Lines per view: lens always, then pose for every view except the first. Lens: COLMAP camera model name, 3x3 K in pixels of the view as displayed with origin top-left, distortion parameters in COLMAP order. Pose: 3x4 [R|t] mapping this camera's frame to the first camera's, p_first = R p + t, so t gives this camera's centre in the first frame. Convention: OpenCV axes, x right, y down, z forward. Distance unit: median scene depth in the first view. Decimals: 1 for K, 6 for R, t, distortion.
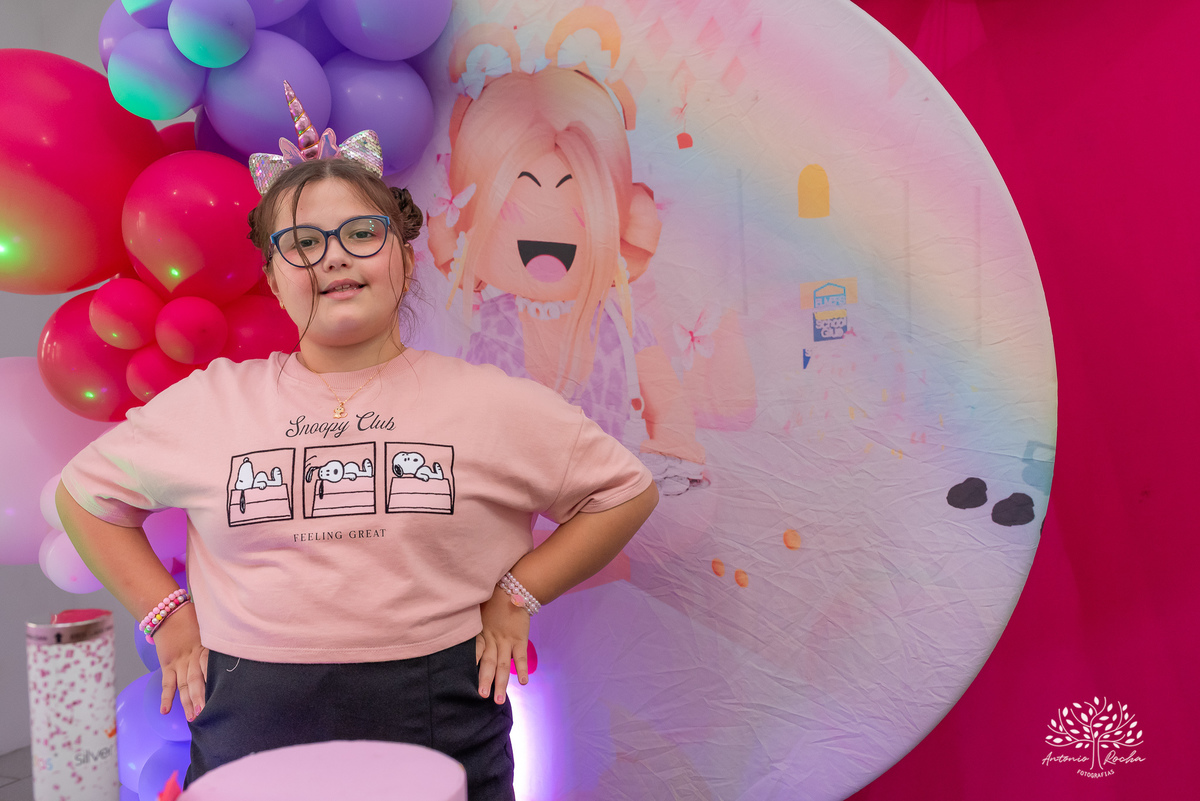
lens RADIAL K [[1179.3, 0, 608.7], [0, 1179.3, 398.9], [0, 0, 1]] dist [0.004665, 0.000000]
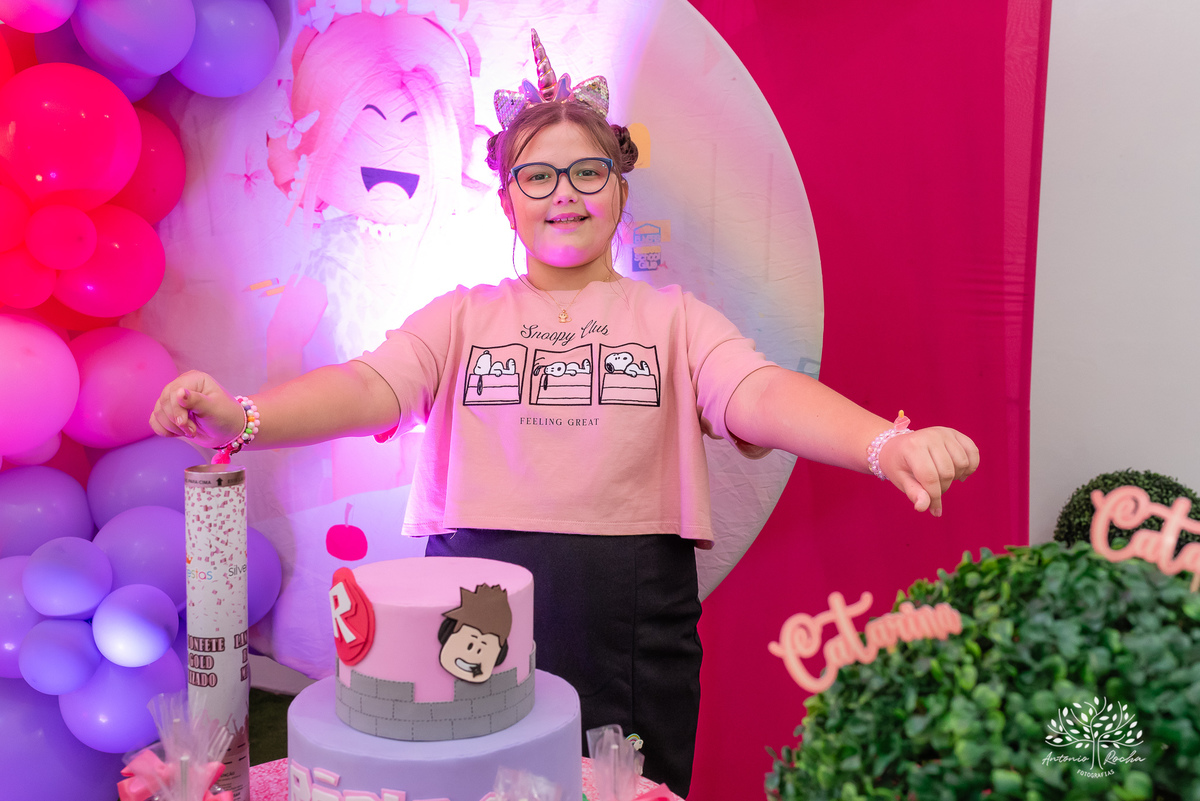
lens RADIAL K [[1286.5, 0, 599.1], [0, 1286.5, 390.3], [0, 0, 1]] dist [0.007394, 0.000000]
pose [[0.961941, 0.013426, 0.272925, -0.195880], [-0.029507, 0.998056, 0.054901, 0.000849], [-0.271658, -0.060865, 0.960467, -0.233254]]
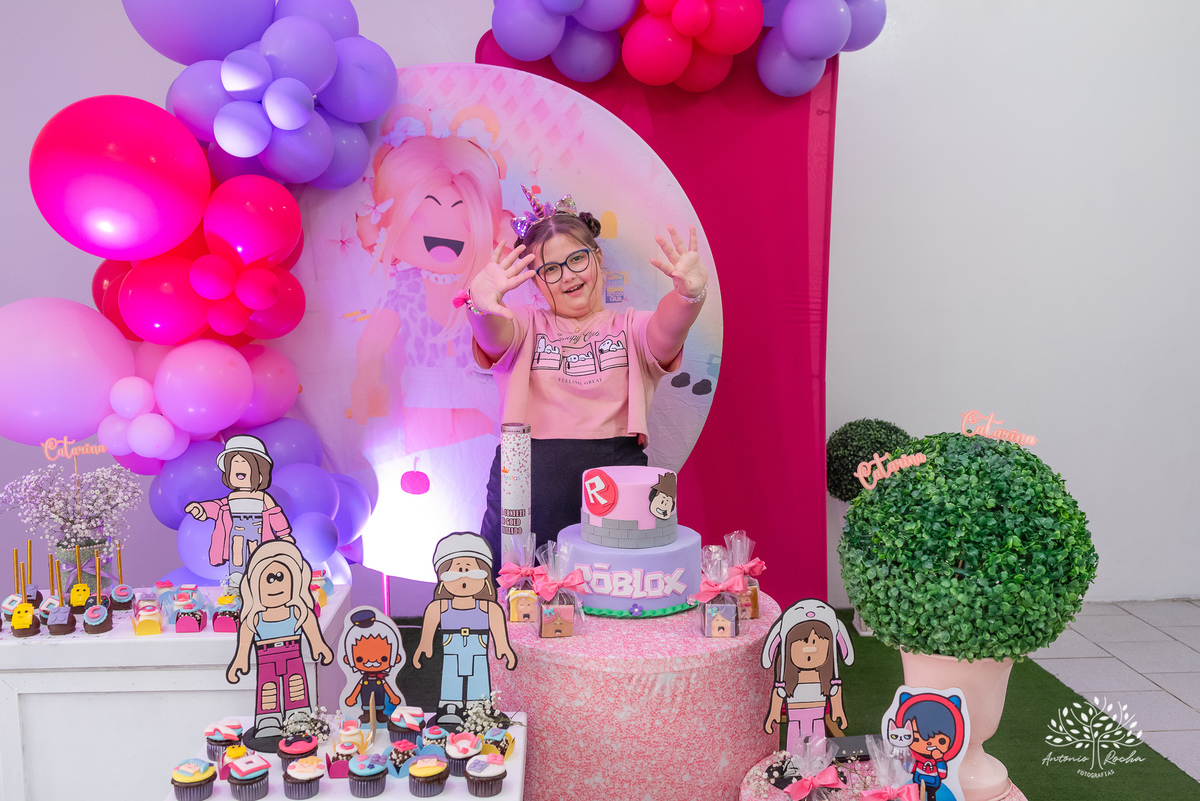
lens RADIAL K [[1179.3, 0, 598.5], [0, 1179.3, 411.0], [0, 0, 1]] dist [0.004665, 0.000000]
pose [[0.875515, -0.029791, 0.482272, -0.703634], [-0.012642, 0.996344, 0.084497, -0.032763], [-0.483026, -0.080075, 0.871937, -0.626933]]
